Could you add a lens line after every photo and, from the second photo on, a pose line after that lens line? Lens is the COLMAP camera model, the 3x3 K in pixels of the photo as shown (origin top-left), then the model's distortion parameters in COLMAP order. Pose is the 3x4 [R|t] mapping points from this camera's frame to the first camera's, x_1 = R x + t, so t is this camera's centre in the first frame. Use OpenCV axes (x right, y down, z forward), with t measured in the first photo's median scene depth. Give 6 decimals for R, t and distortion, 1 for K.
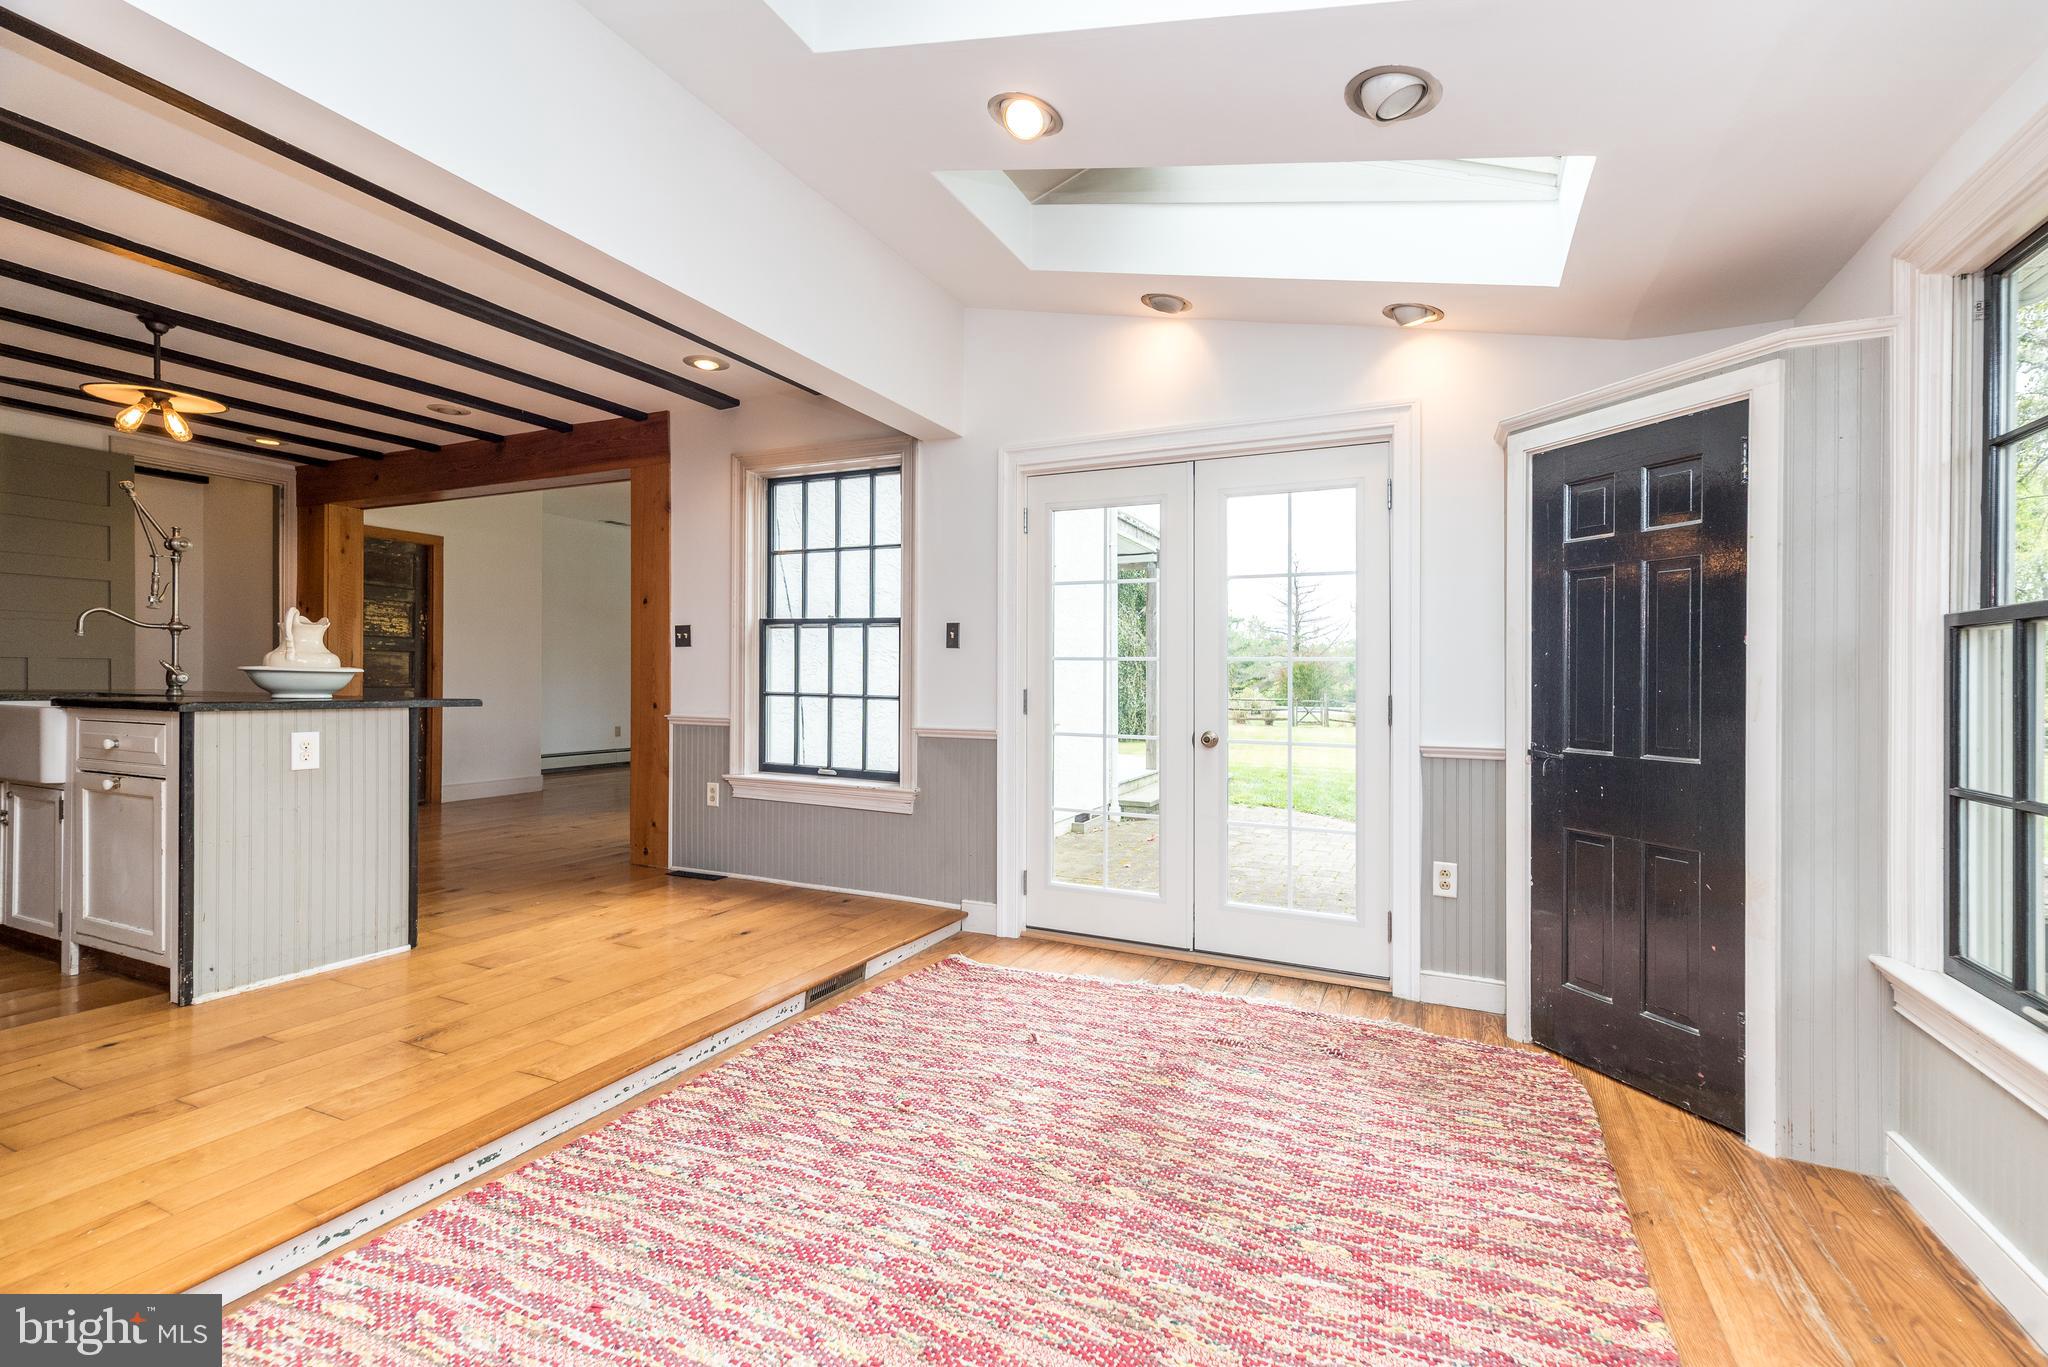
lens RADIAL K [[890.1, 0, 1026.9], [0, 890.1, 693.3], [0, 0, 1]] dist [0.007691, 0.000149]
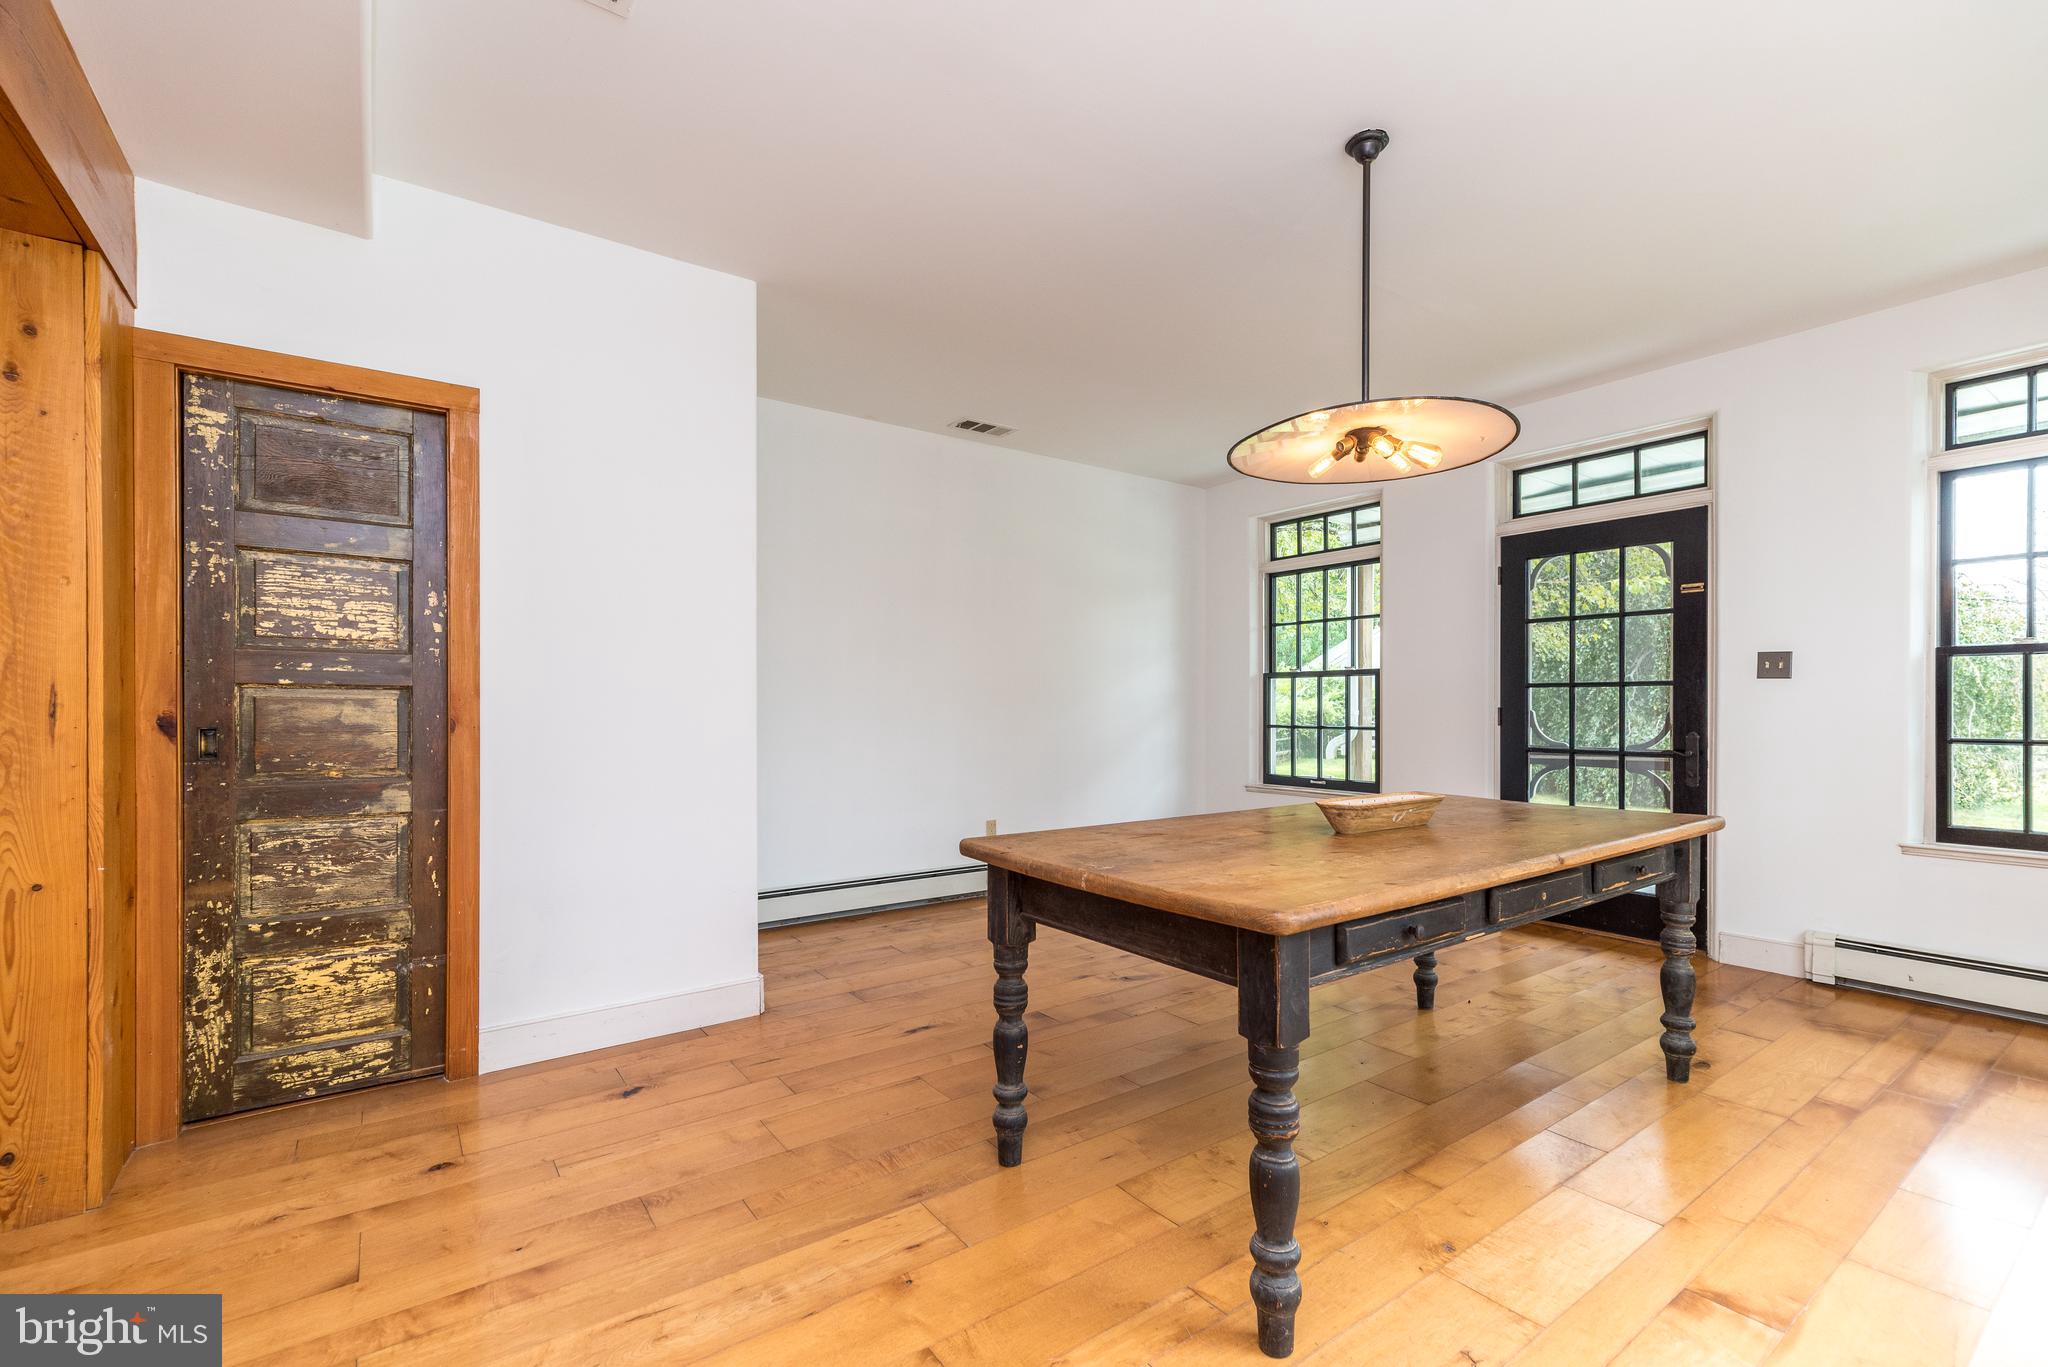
lens RADIAL K [[890.1, 0, 1020.6], [0, 890.1, 697.1], [0, 0, 1]] dist [0.007691, 0.000149]
pose [[0.867555, -0.018880, -0.496983, -0.291095], [0.005209, 0.999569, -0.028880, -0.033176], [0.497314, 0.022466, 0.867280, 0.883318]]
